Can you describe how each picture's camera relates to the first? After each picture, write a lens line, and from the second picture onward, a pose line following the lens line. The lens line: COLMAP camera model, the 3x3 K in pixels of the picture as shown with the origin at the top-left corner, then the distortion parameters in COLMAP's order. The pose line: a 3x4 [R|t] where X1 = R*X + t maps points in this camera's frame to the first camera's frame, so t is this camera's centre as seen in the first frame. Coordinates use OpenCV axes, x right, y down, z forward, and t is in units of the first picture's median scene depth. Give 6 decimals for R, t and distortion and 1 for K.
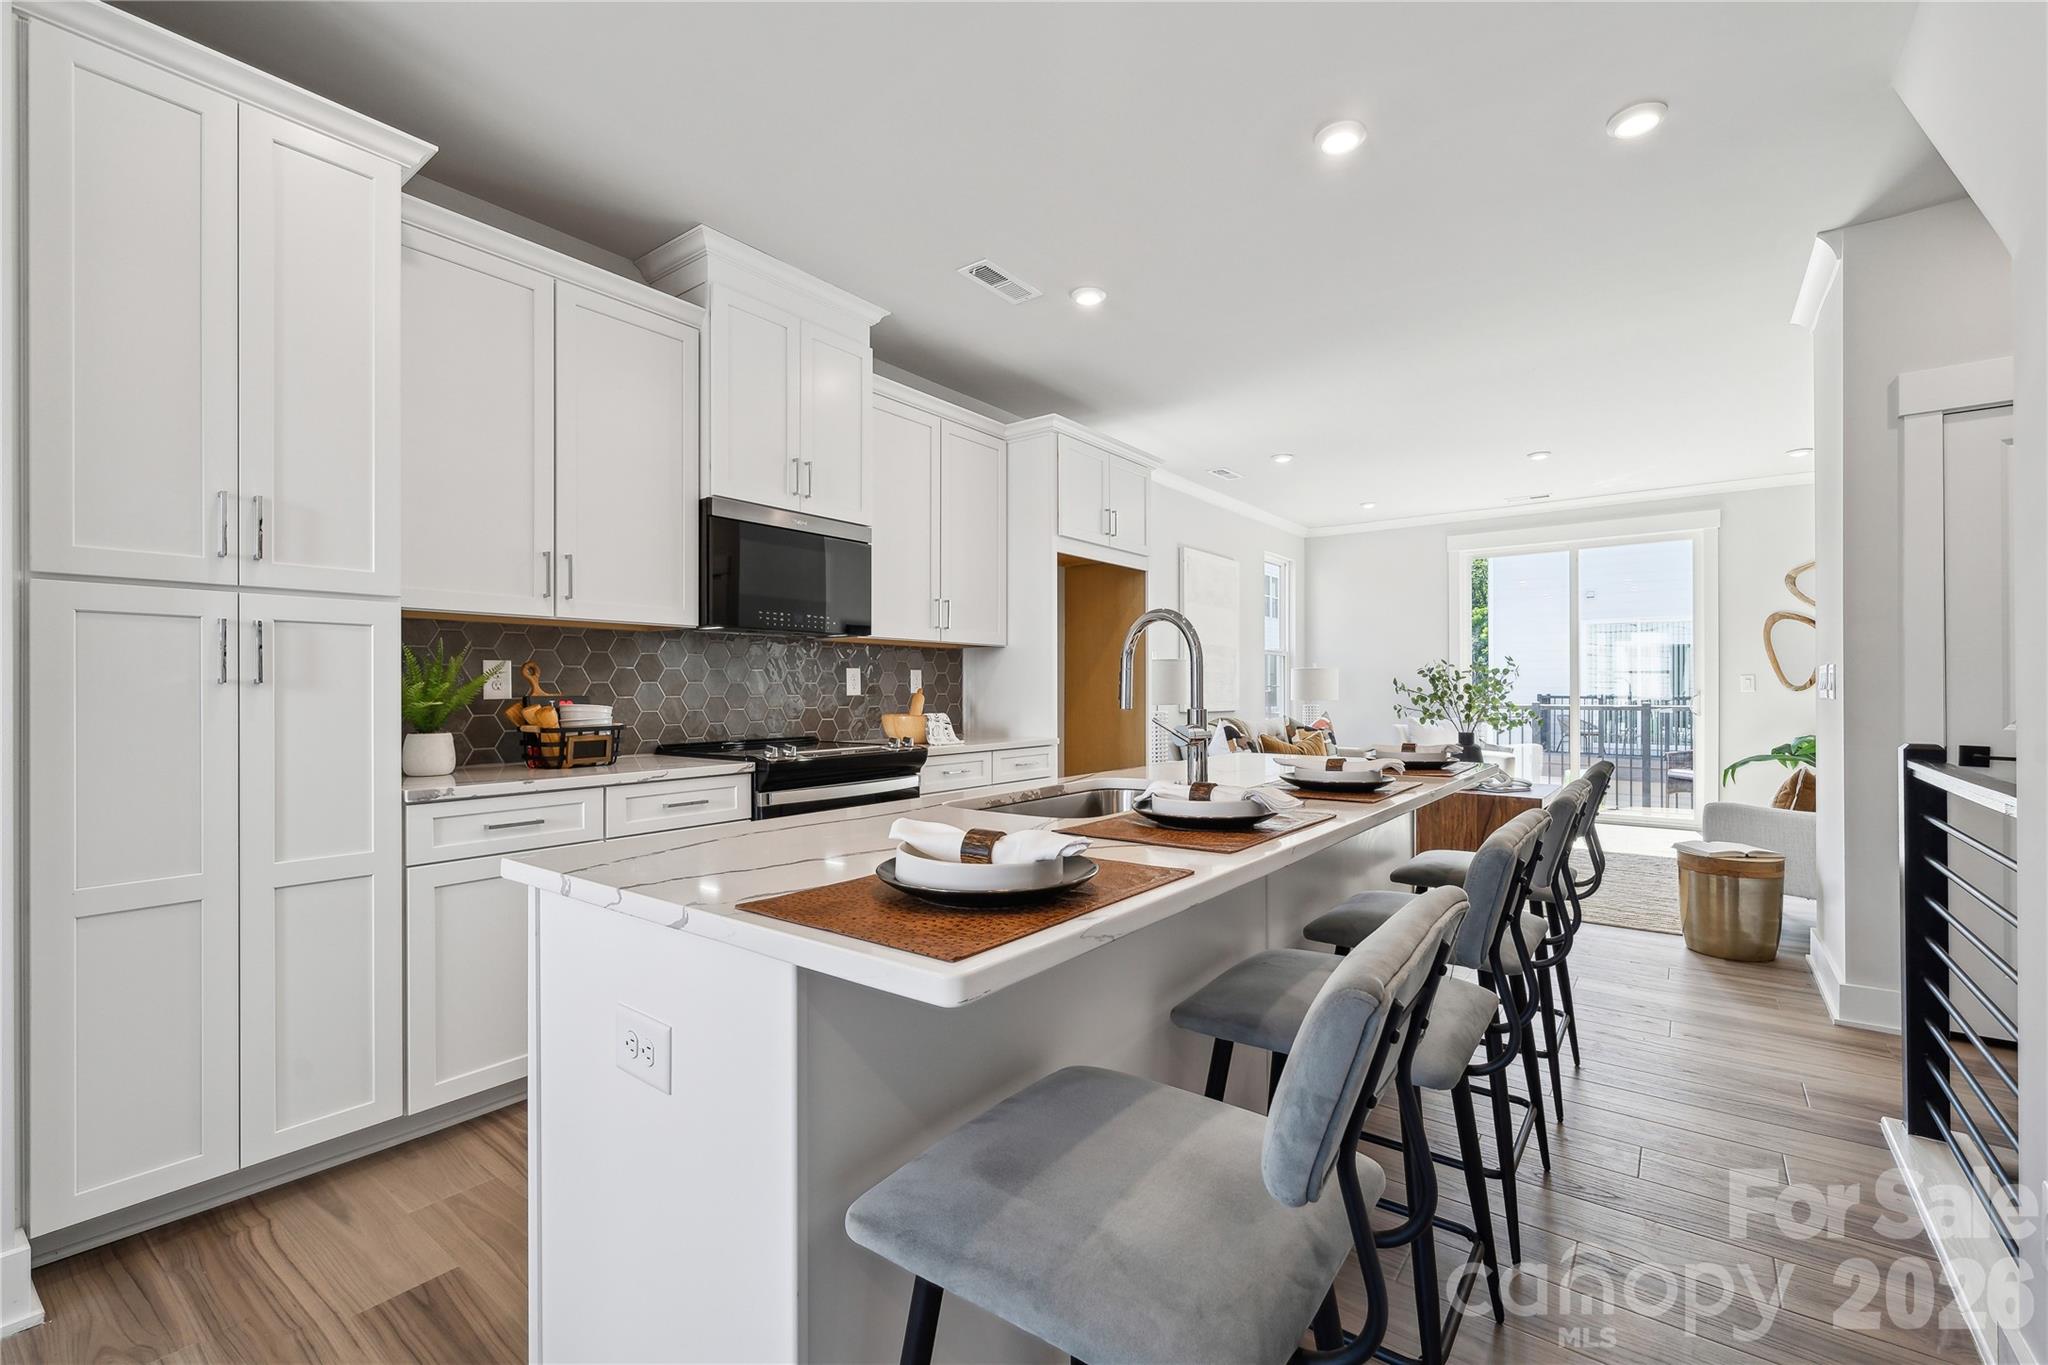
lens RADIAL K [[882.1, 0, 1028.4], [0, 882.1, 691.4], [0, 0, 1]] dist [-0.000428, -0.000083]
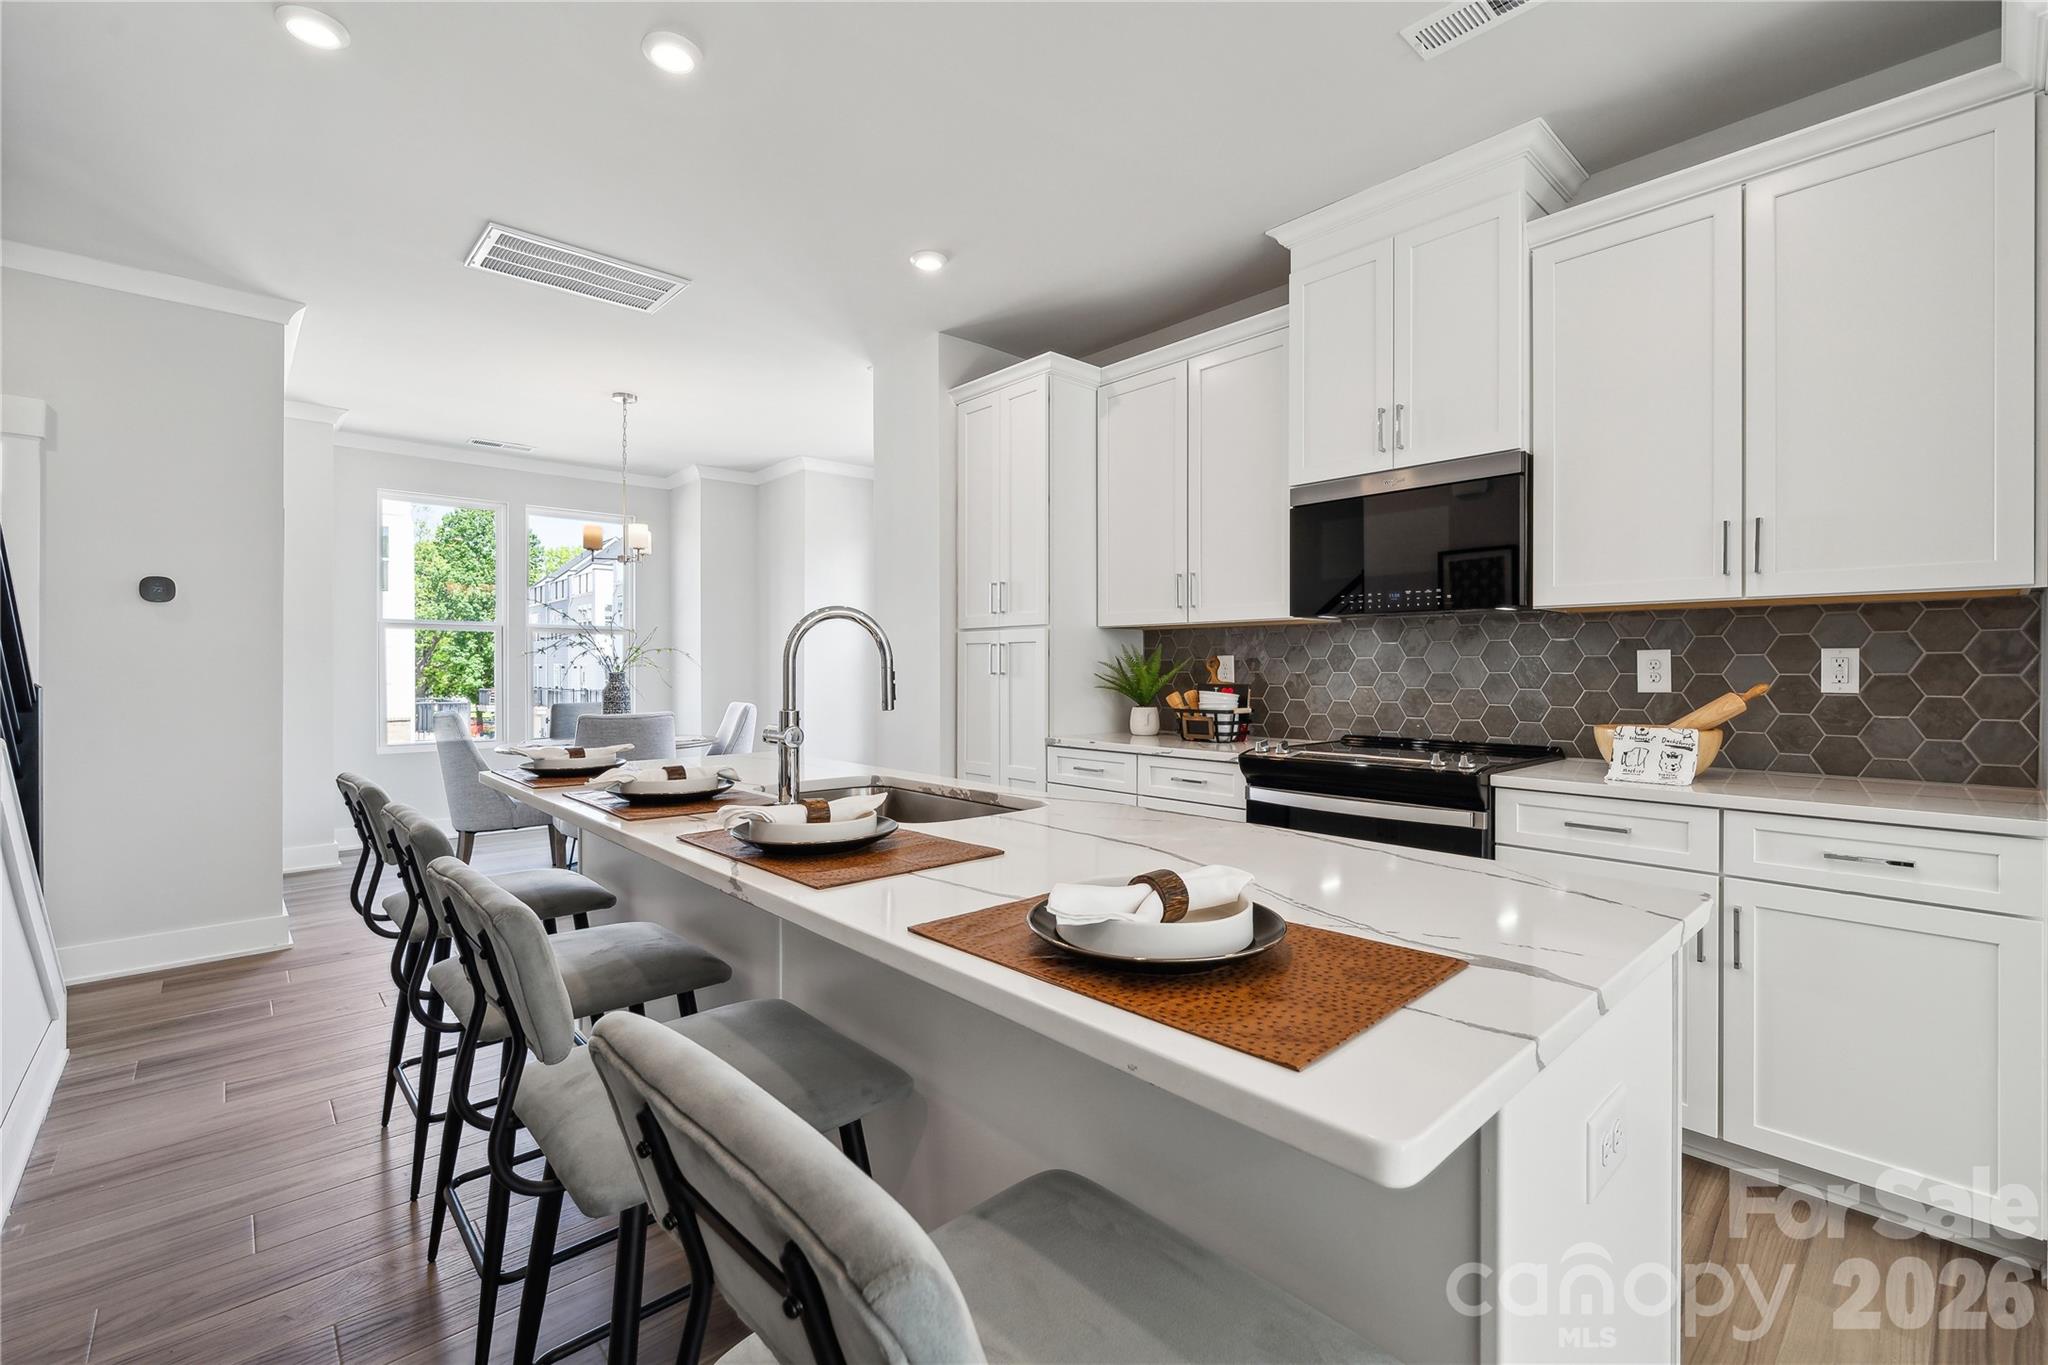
lens RADIAL K [[882.1, 0, 1028.8], [0, 882.1, 666.6], [0, 0, 1]] dist [-0.000428, -0.000083]
pose [[-0.184554, 0.000721, -0.982822, 0.641865], [-0.001429, 0.999998, 0.001002, -0.017574], [0.982821, 0.001589, -0.184553, 0.840641]]
